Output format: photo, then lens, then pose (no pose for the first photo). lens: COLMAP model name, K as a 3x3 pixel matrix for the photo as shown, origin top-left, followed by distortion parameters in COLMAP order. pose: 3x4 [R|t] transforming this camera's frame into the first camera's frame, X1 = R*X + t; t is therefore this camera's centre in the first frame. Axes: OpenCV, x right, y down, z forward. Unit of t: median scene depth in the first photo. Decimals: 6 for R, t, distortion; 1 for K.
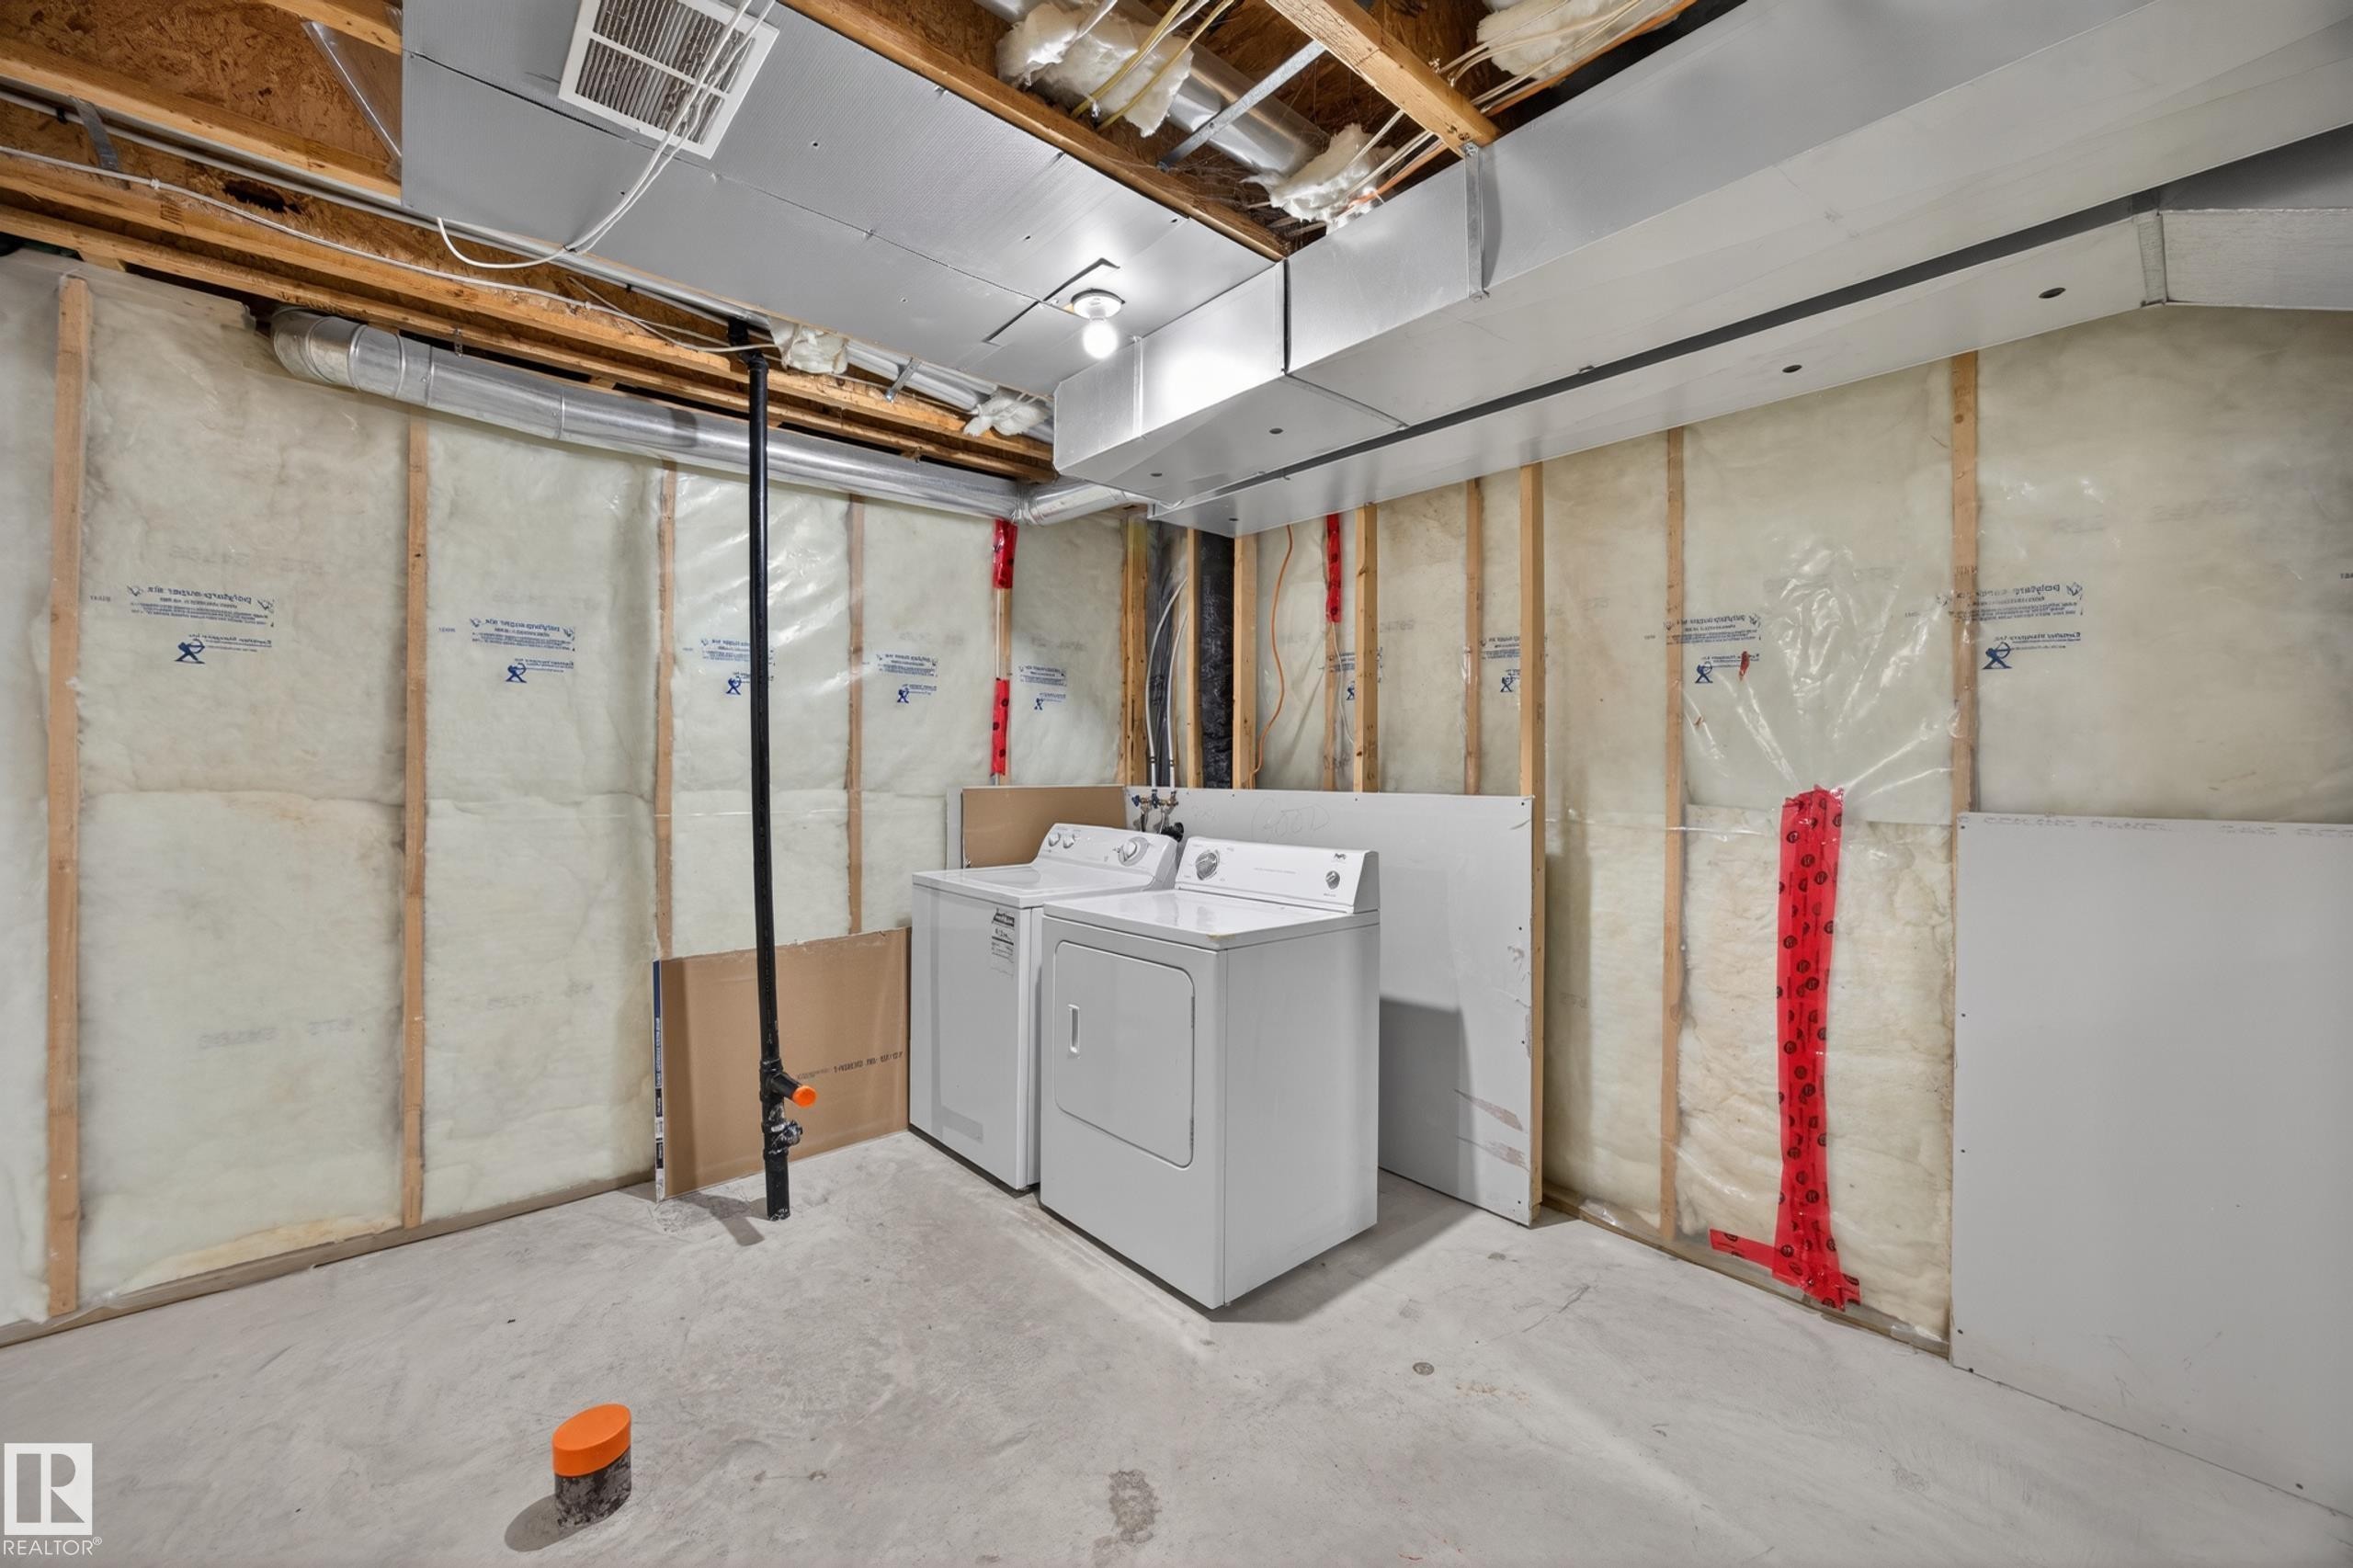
lens RADIAL K [[912.7, 0, 1167.6], [0, 912.7, 776.8], [0, 0, 1]] dist [-0.019016, 0.001763]
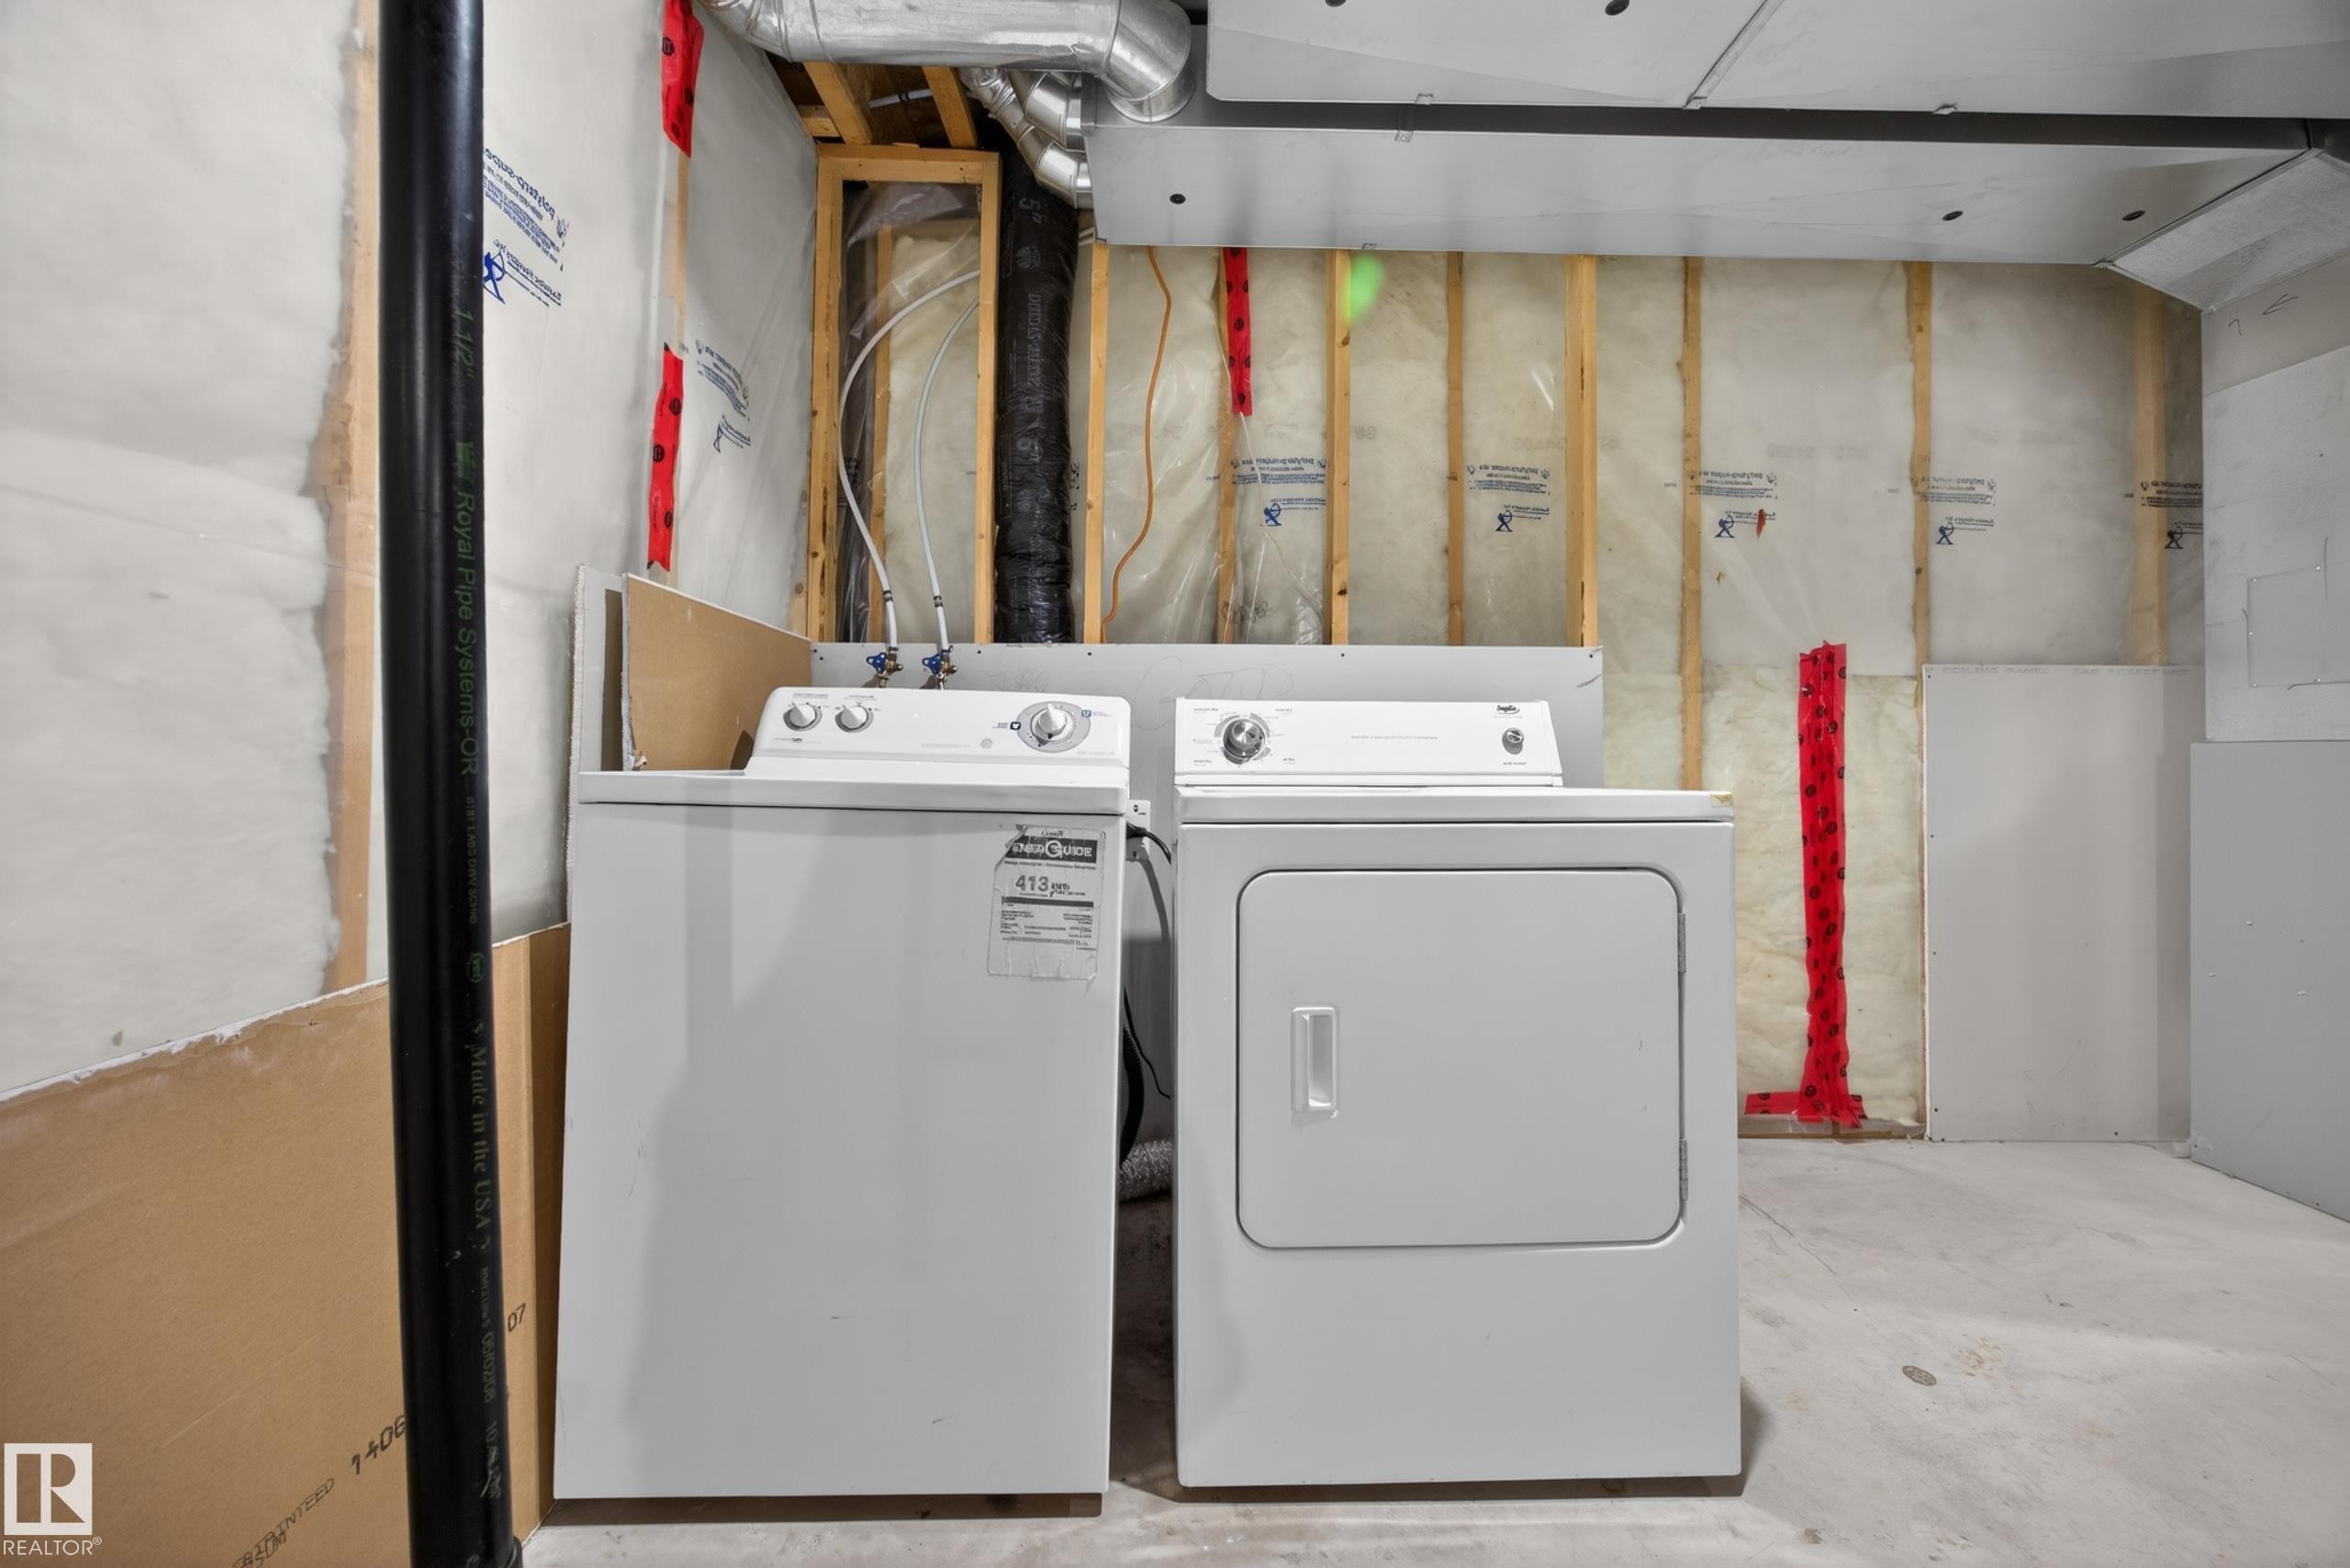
lens RADIAL K [[911.6, 0, 1179.7], [0, 911.6, 753.2], [0, 0, 1]] dist [-0.019016, 0.001763]
pose [[0.652145, 0.005823, 0.758072, -0.561807], [0.000916, 0.999964, -0.008469, 0.145004], [-0.758094, 0.006217, 0.652116, 0.858220]]
